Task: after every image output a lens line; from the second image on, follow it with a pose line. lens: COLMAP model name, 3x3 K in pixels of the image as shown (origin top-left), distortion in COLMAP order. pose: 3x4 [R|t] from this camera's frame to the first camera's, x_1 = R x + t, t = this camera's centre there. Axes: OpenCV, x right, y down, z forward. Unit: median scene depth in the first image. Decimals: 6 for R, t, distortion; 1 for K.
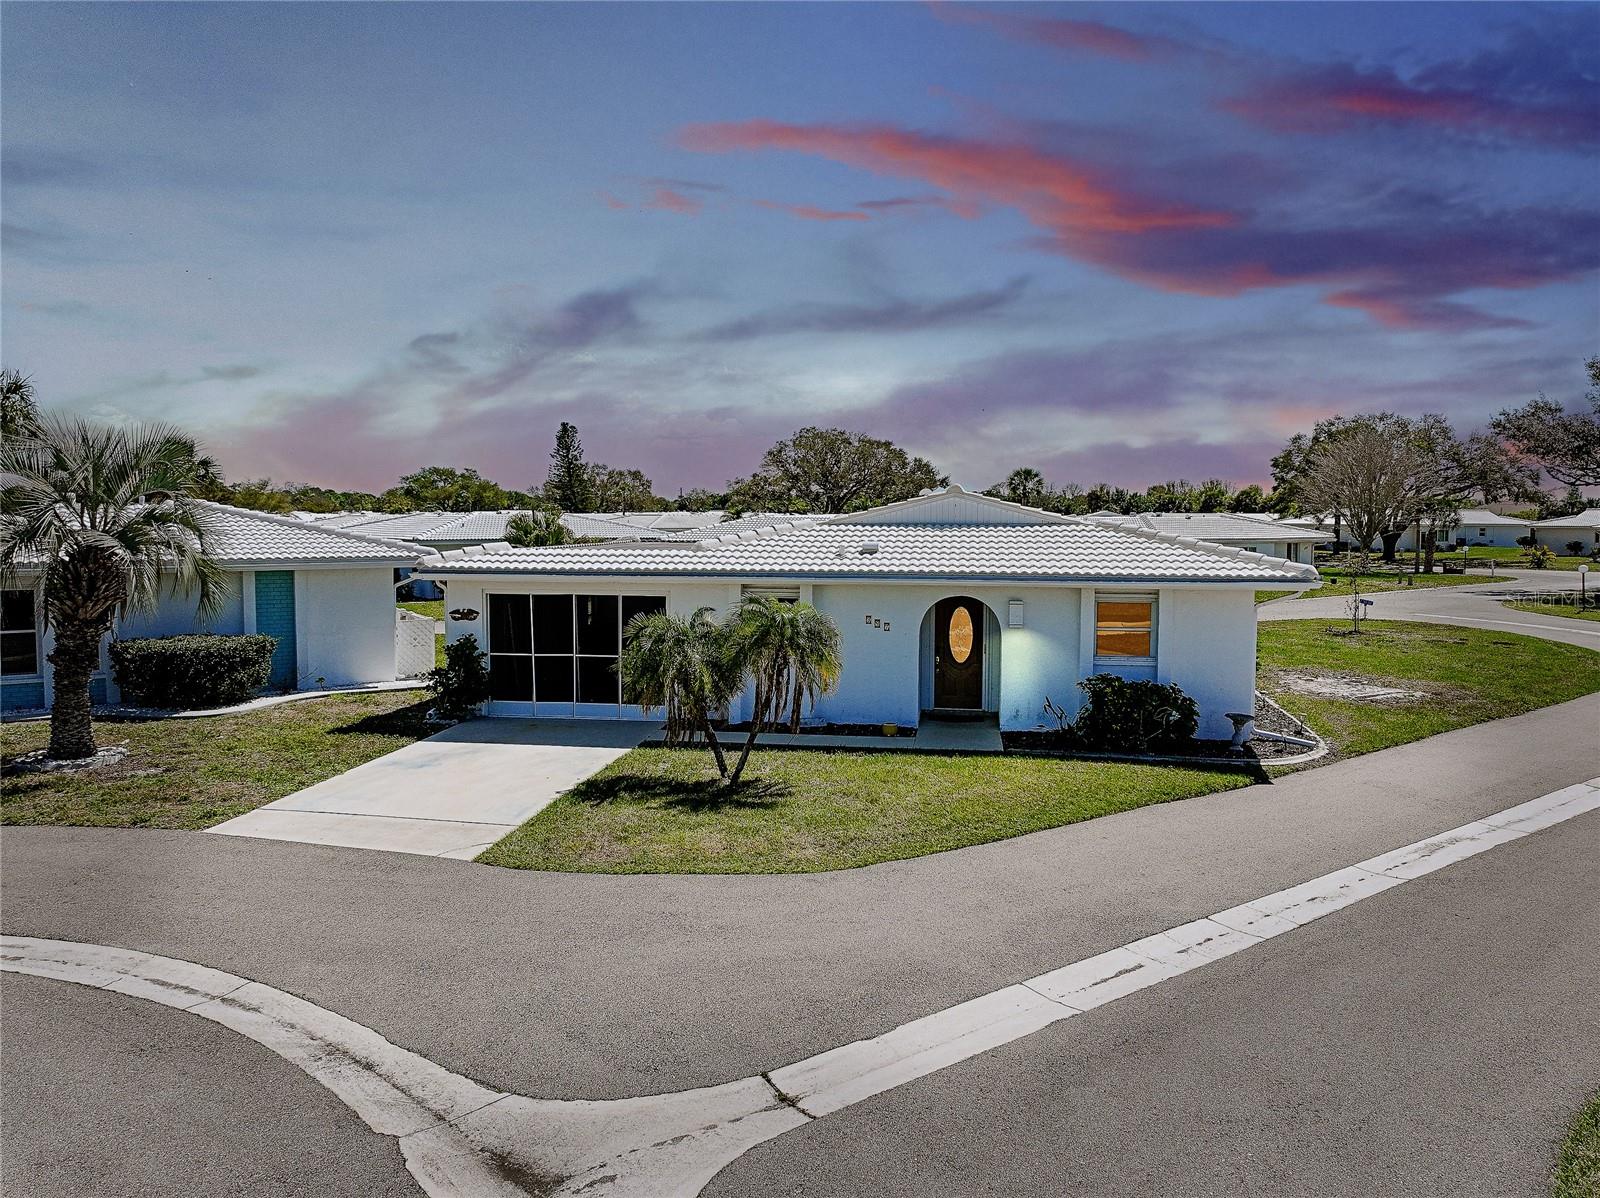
lens RADIAL K [[1119.7, 0, 811.4], [0, 1119.7, 597.6], [0, 0, 1]] dist [0.015166, -0.001256]
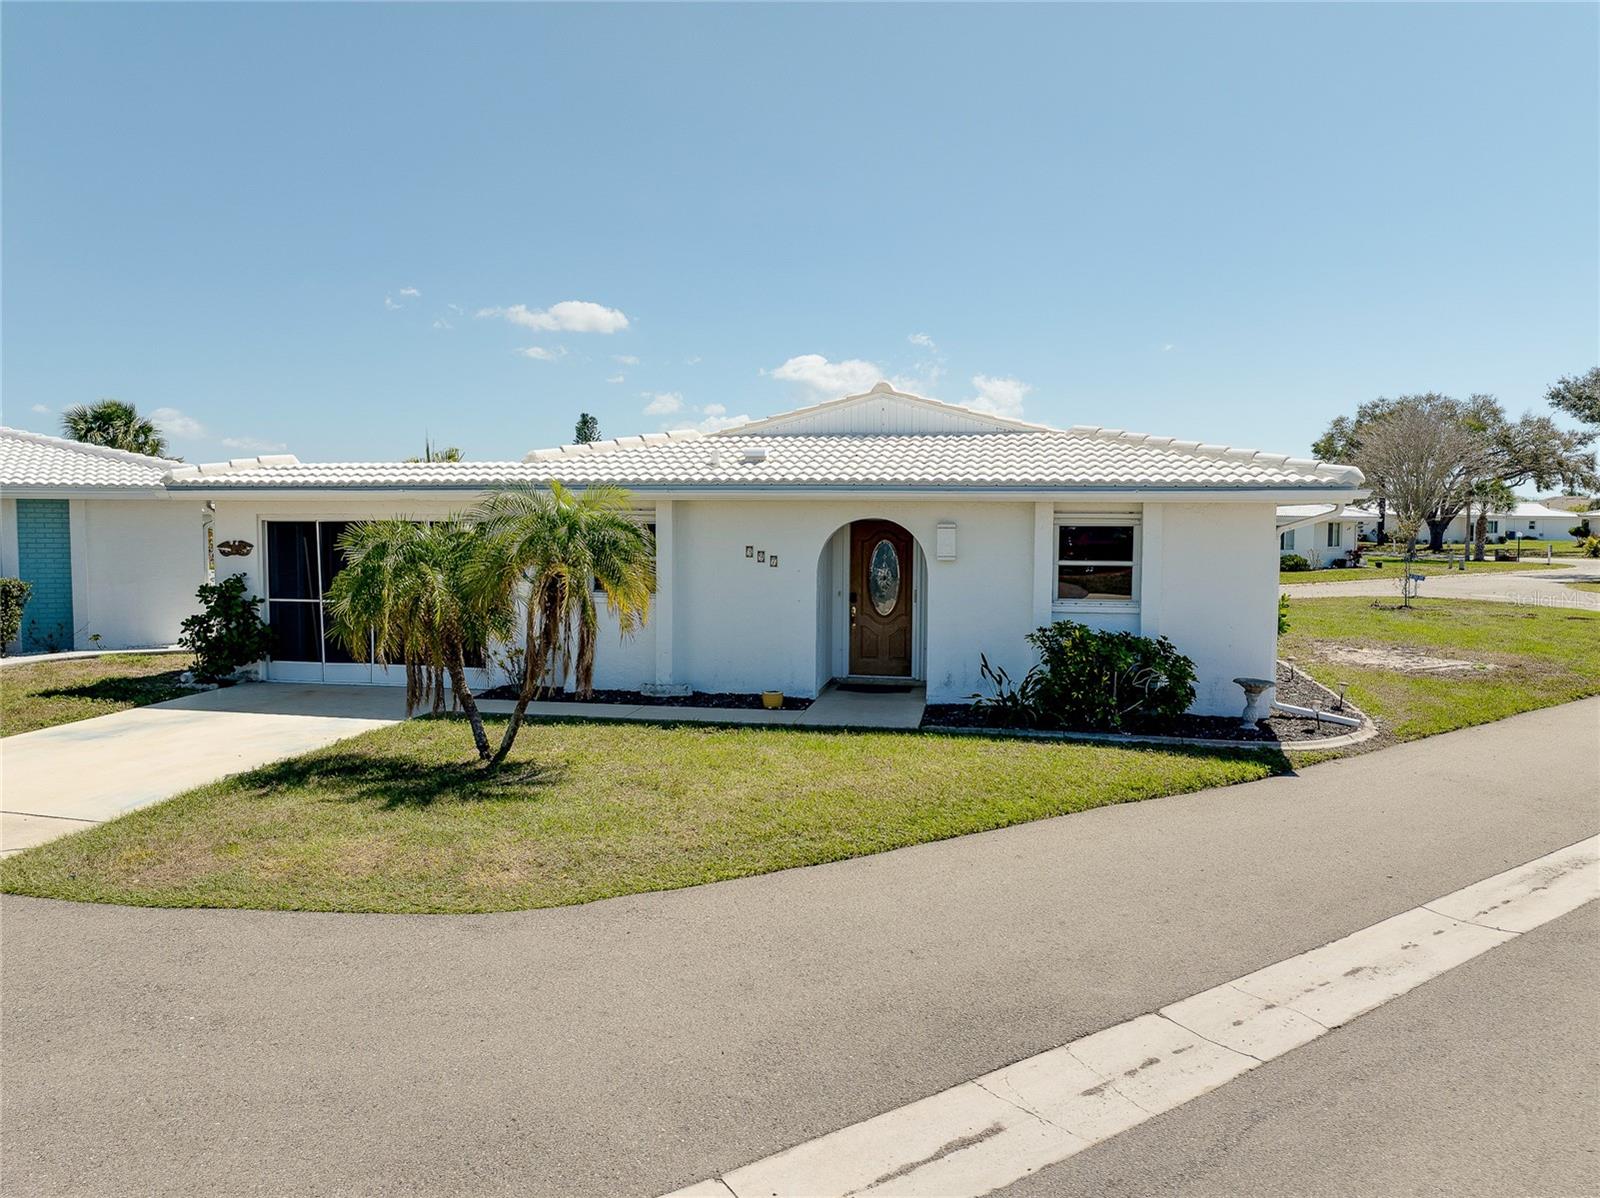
lens RADIAL K [[1127.9, 0, 806.3], [0, 1127.9, 594.0], [0, 0, 1]] dist [-0.037421, 0.005533]
pose [[0.999306, 0.004337, -0.036986, 0.122940], [-0.004487, 0.999982, -0.003949, 0.053404], [0.036968, 0.004113, 0.999308, 0.277288]]
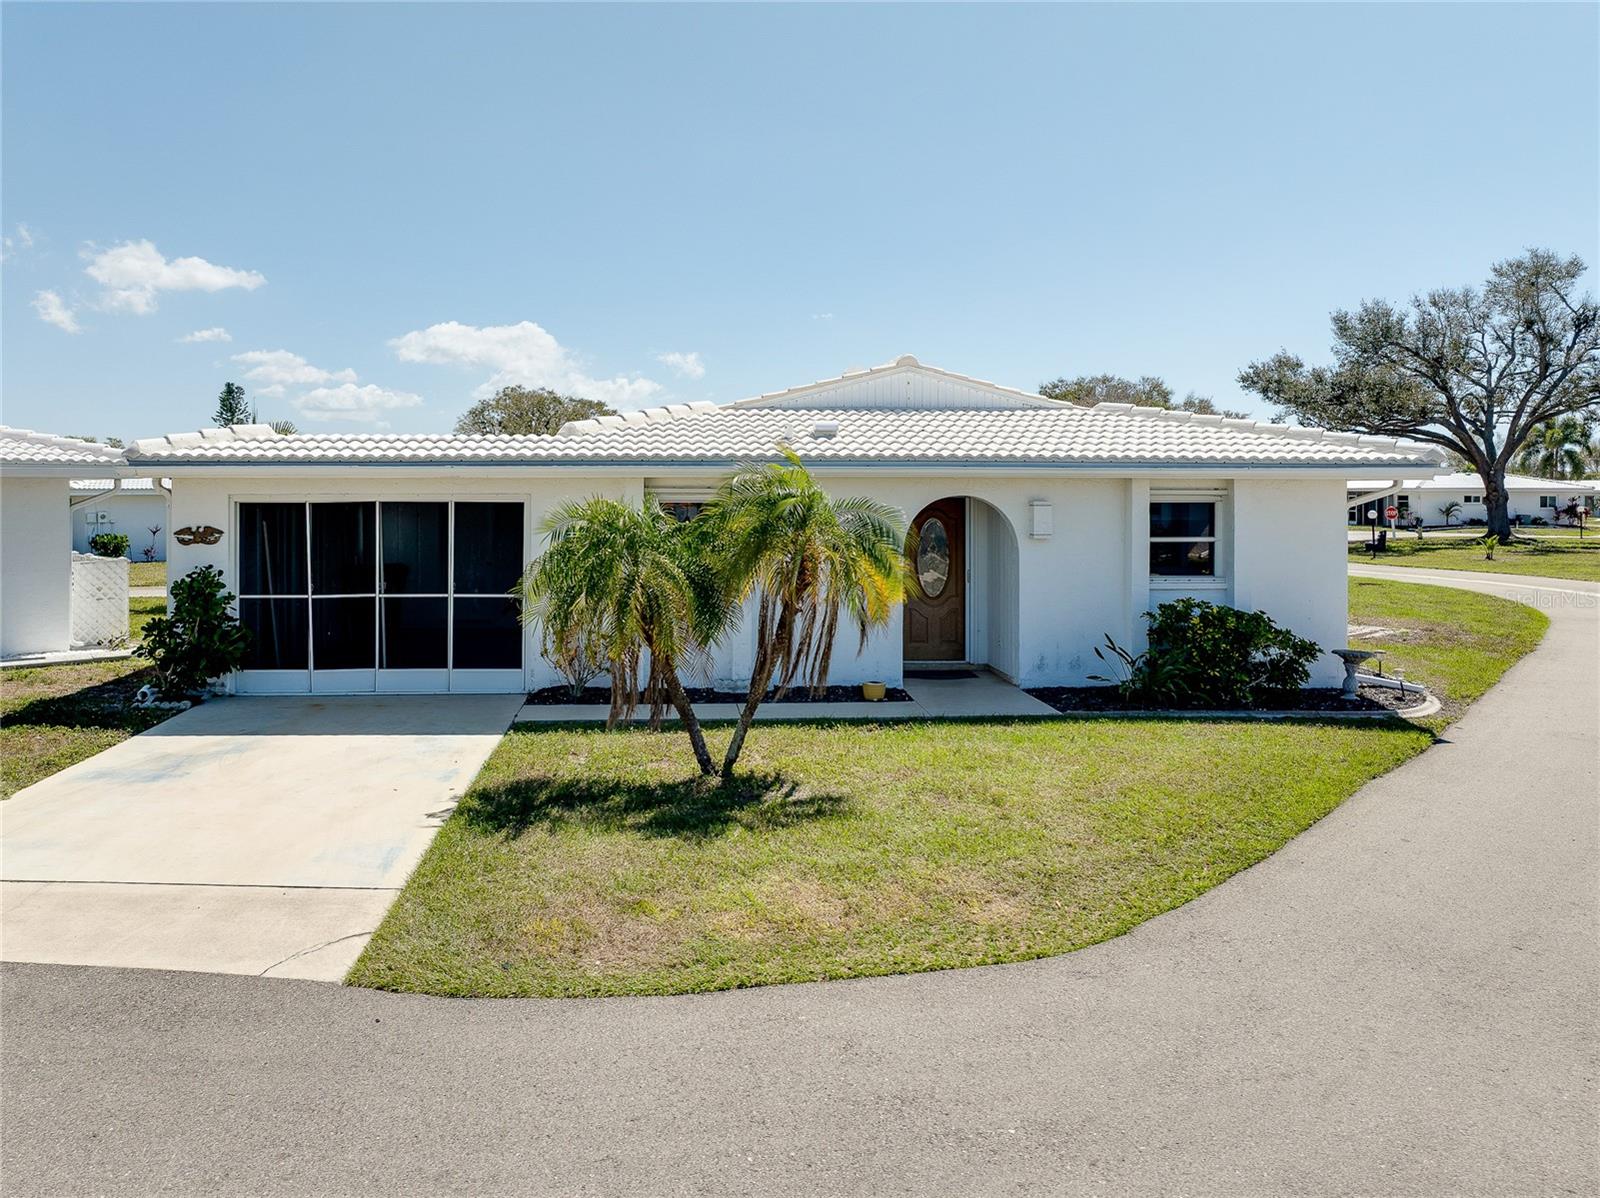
lens RADIAL K [[1161.1, 0, 713.6], [0, 1161.1, 511.5], [0, 0, 1]] dist [-0.034205, -0.002381]
pose [[0.982100, -0.005956, 0.188268, -0.162065], [0.016727, 0.998309, -0.055673, 0.048054], [-0.187618, 0.057826, 0.980539, 0.335647]]
